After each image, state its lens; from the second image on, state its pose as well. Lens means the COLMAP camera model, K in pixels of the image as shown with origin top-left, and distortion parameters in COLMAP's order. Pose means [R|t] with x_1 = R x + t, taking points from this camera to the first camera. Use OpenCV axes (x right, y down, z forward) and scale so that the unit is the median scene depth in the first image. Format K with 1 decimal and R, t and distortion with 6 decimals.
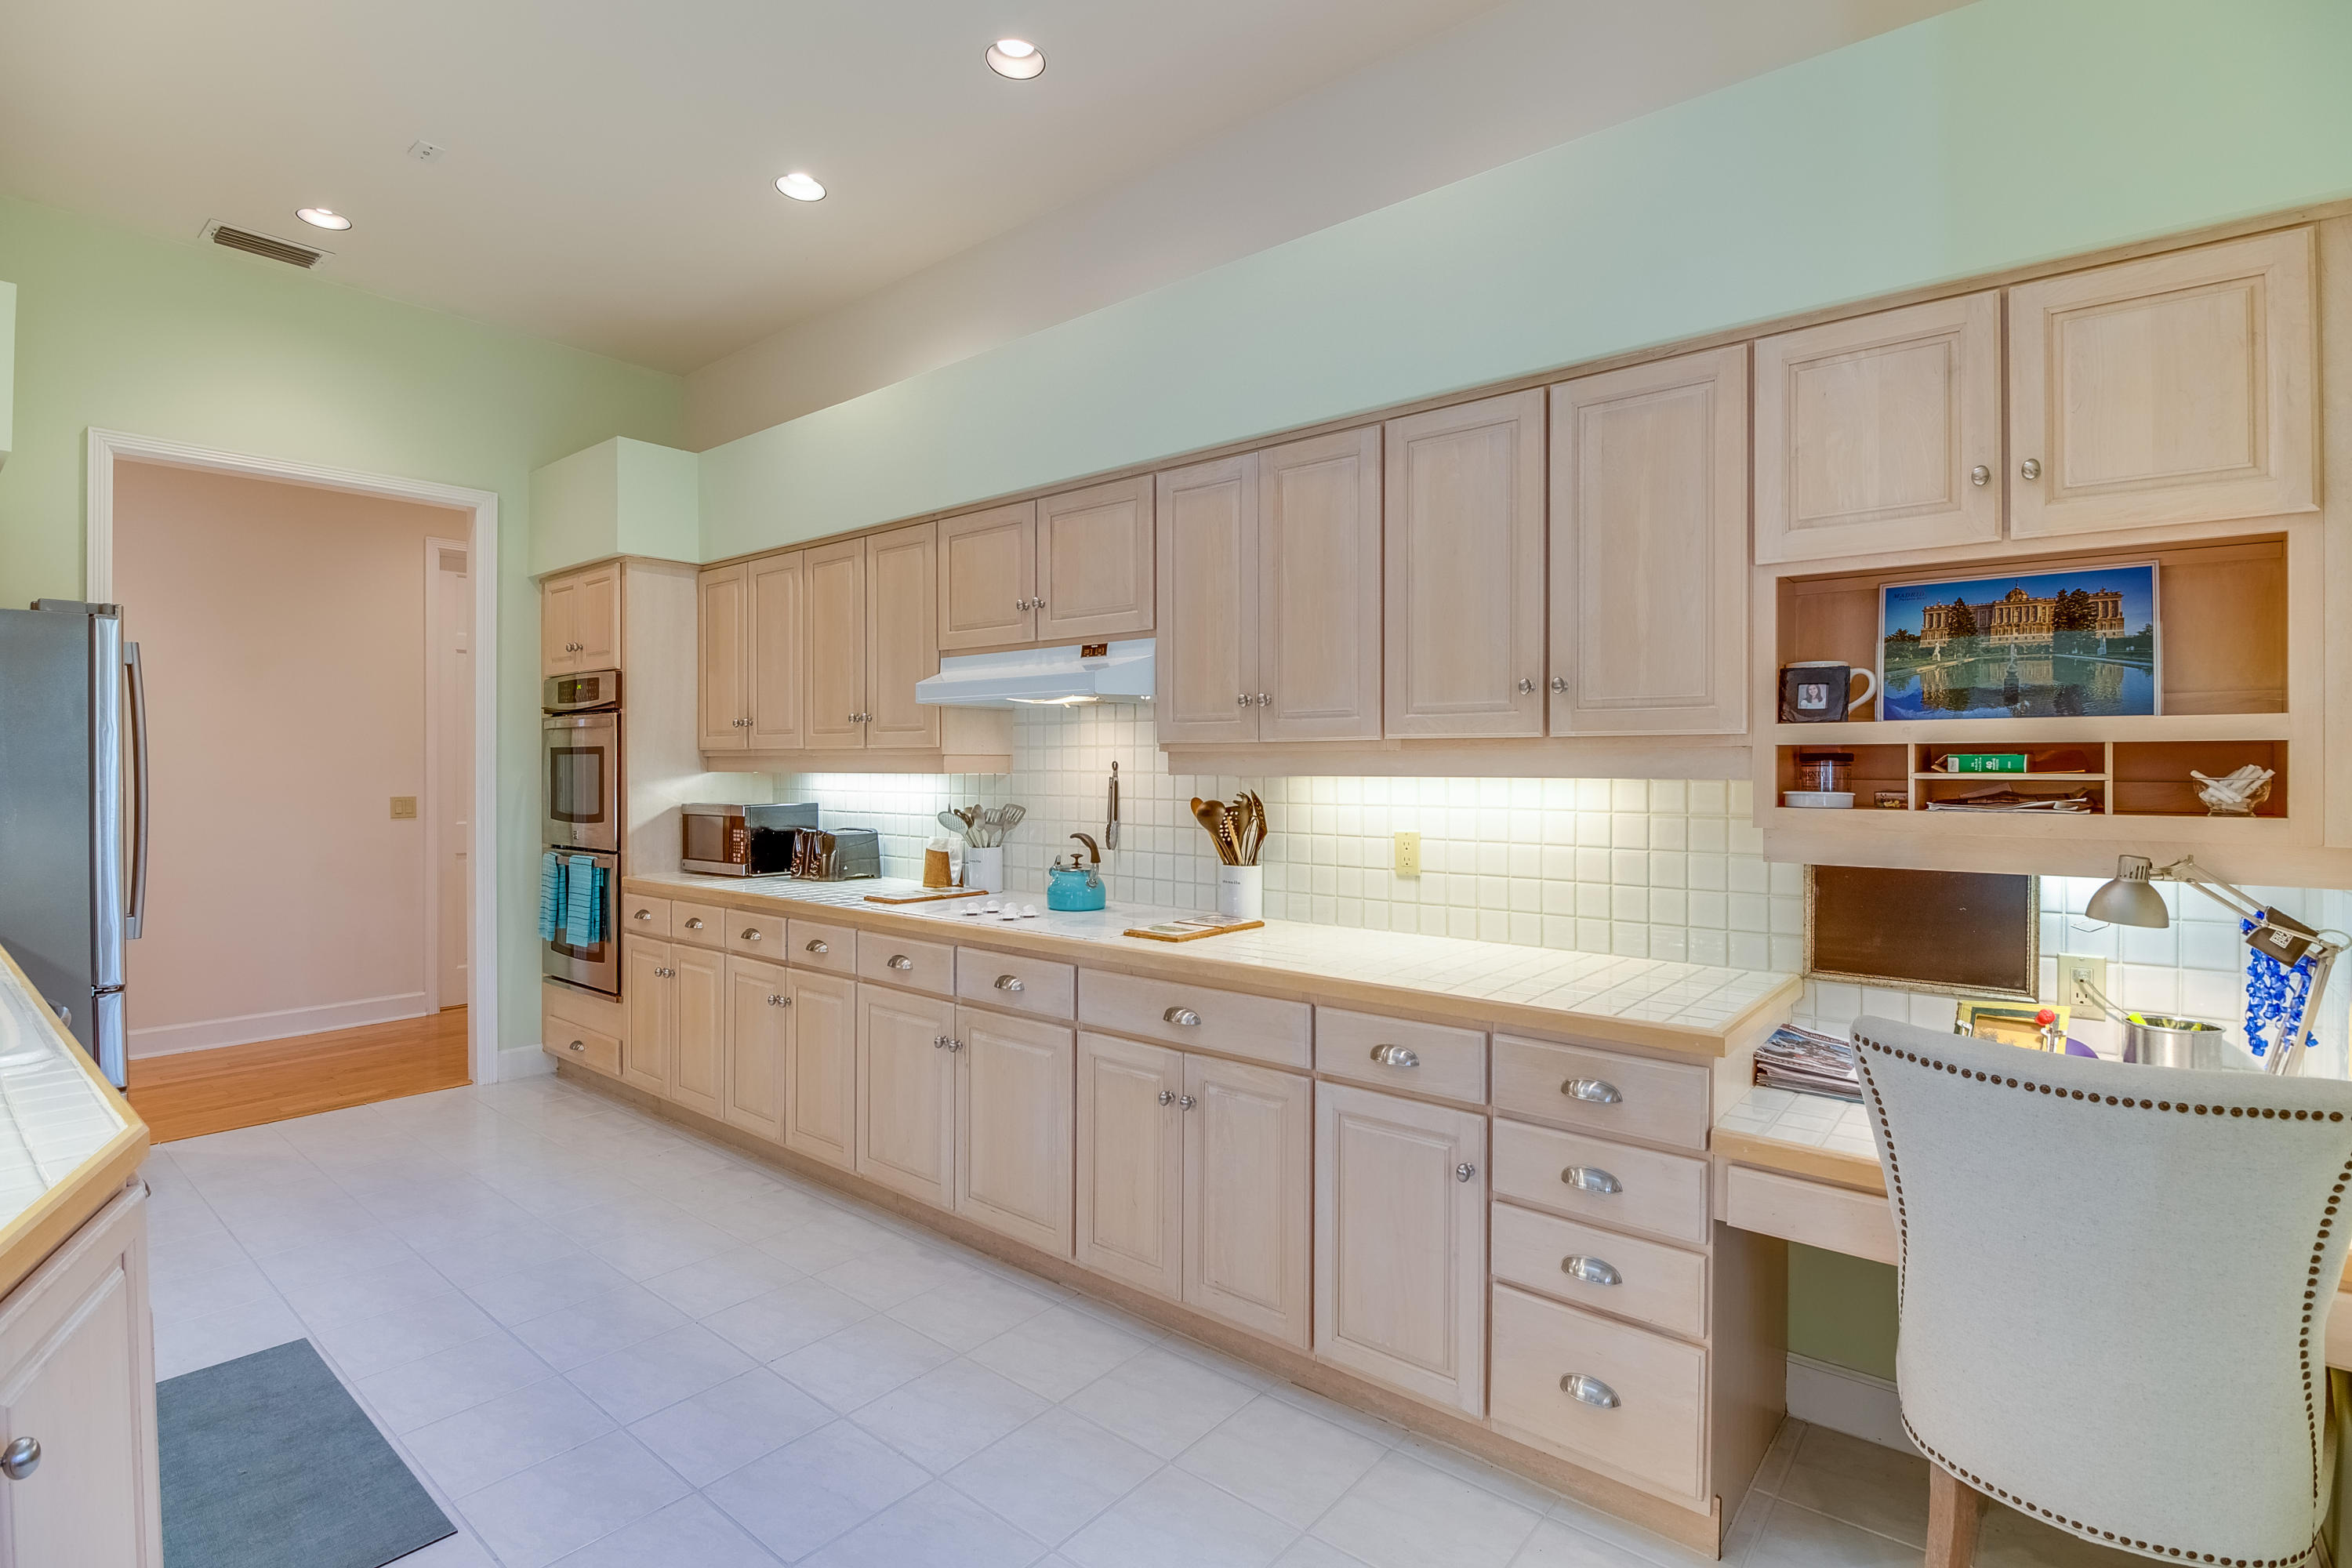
lens RADIAL K [[1114.5, 0, 1195.1], [0, 1114.5, 779.5], [0, 0, 1]] dist [-0.009489, -0.001725]
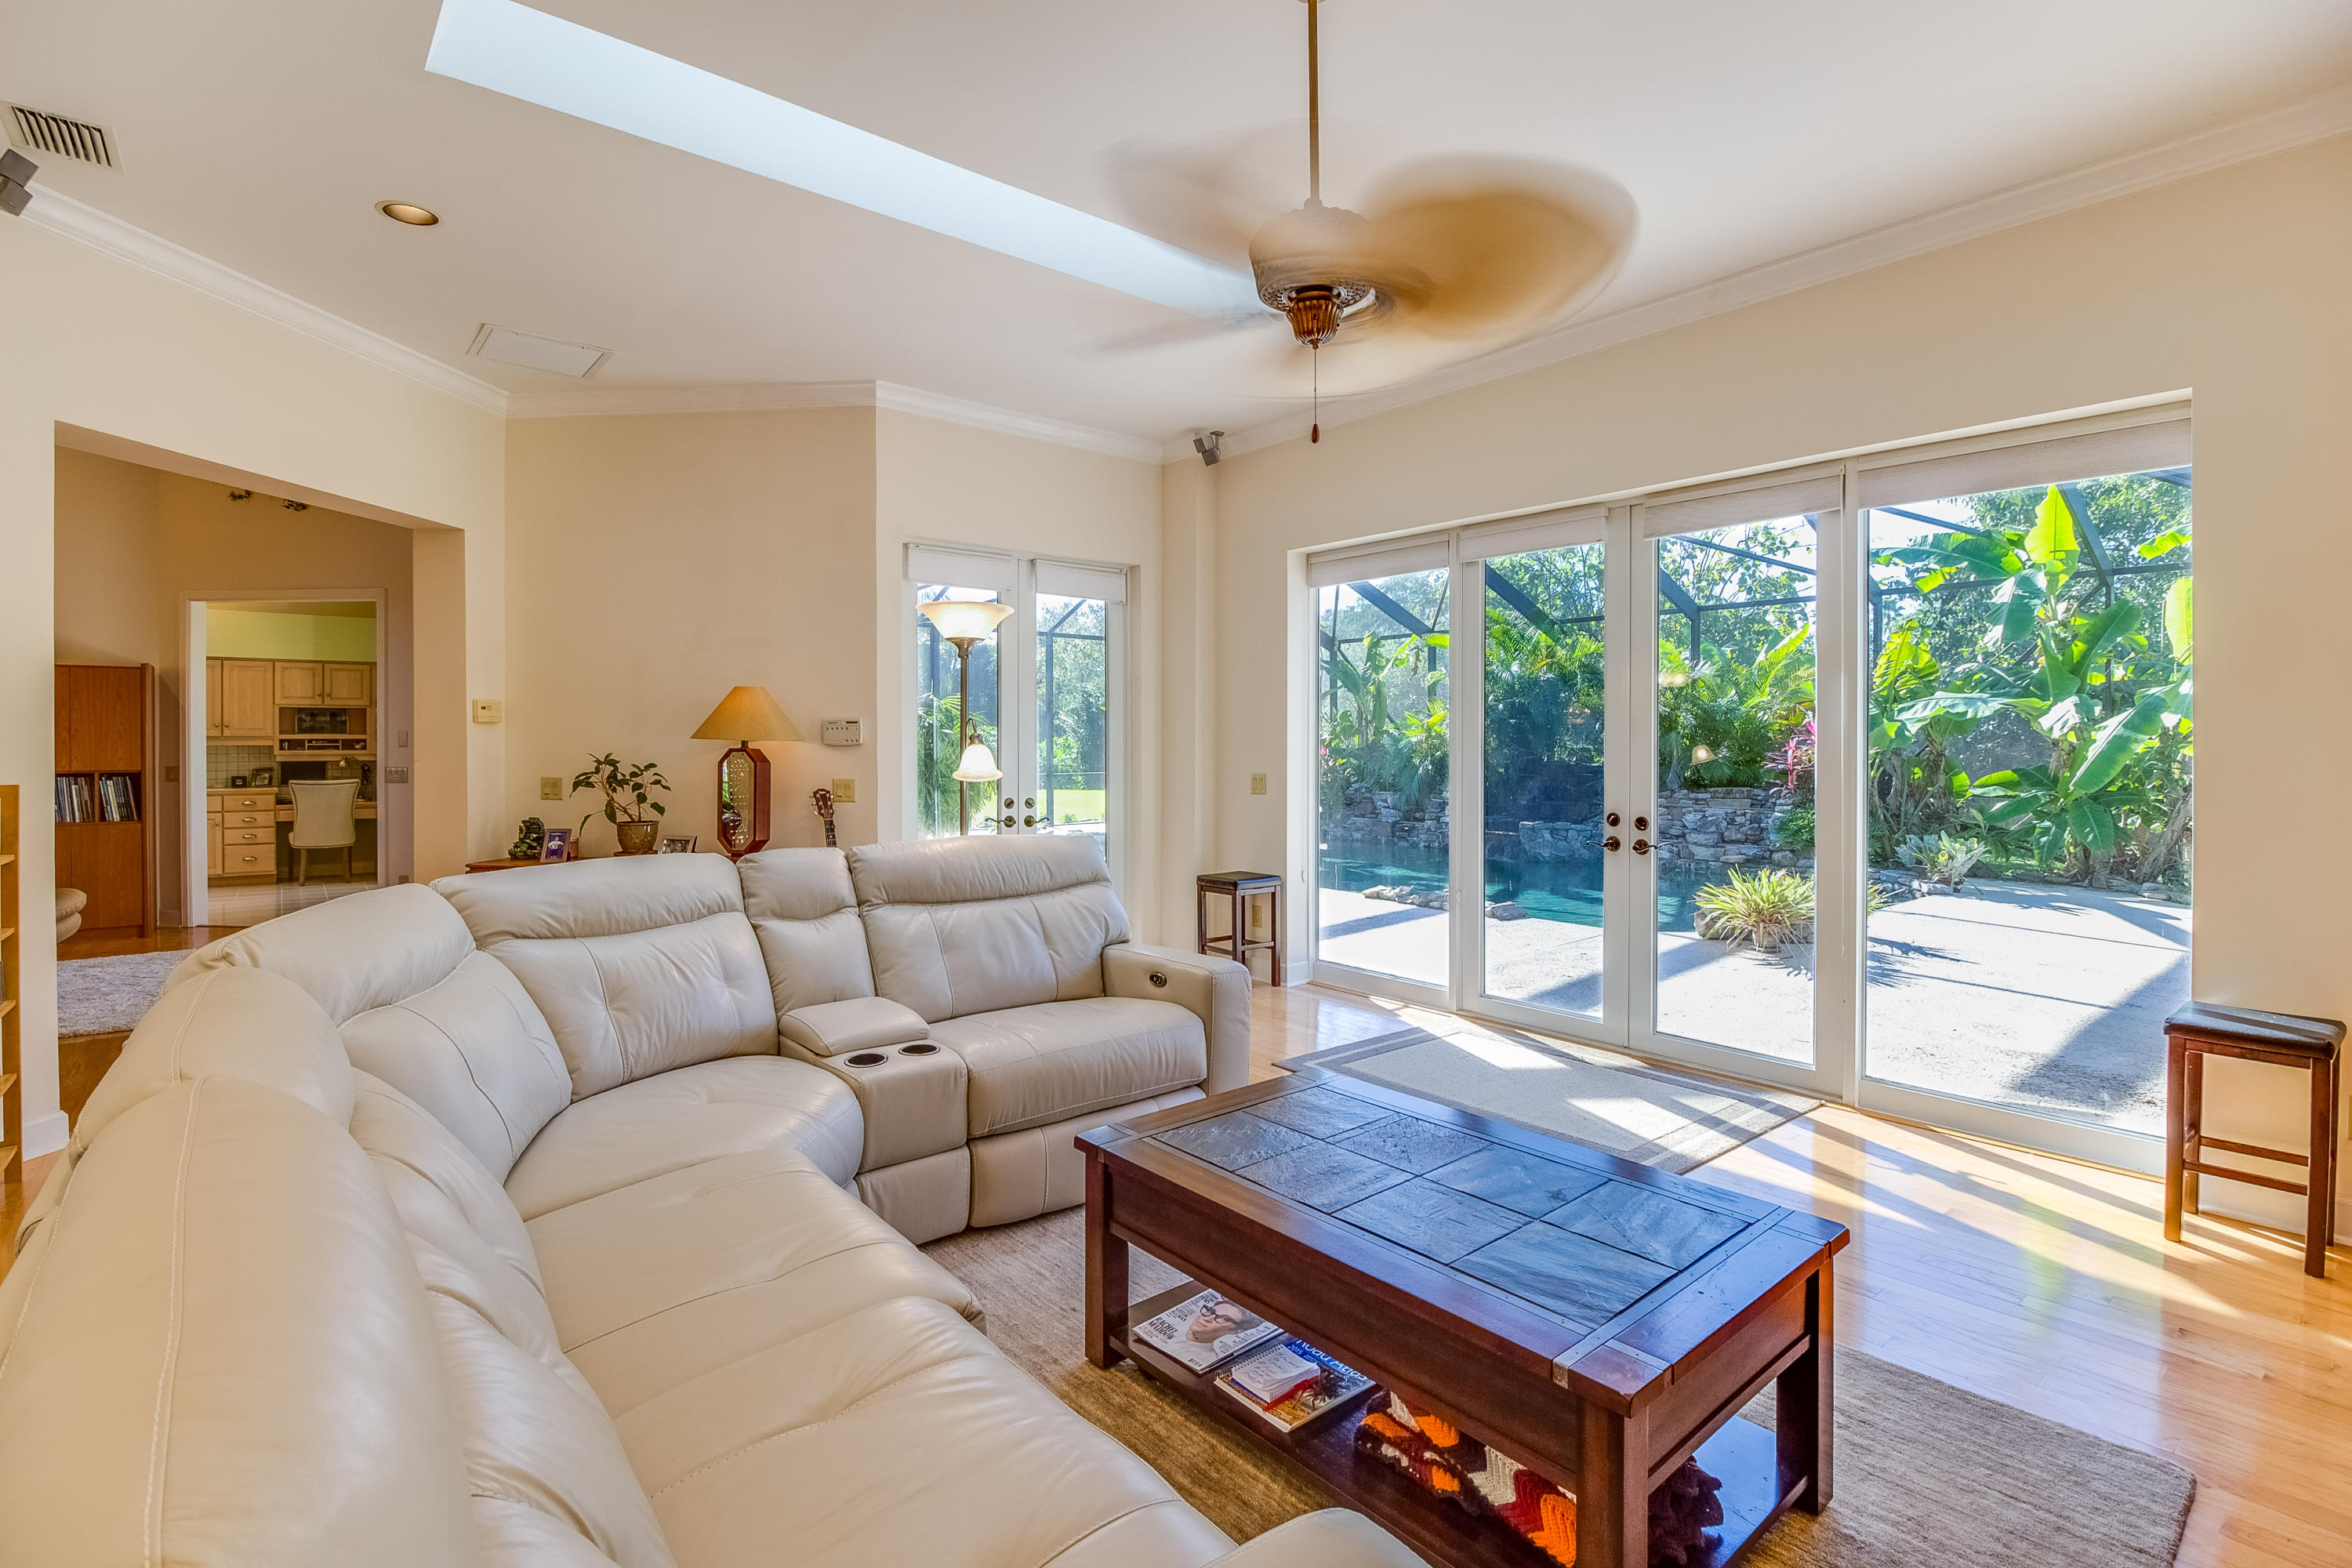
lens RADIAL K [[1114.5, 0, 1233.0], [0, 1114.5, 745.2], [0, 0, 1]] dist [-0.009489, -0.001725]
pose [[0.163077, -0.009975, 0.986563, -4.126658], [0.004229, 0.999947, 0.009412, -0.031466], [-0.986604, 0.002637, 0.163110, -4.558703]]
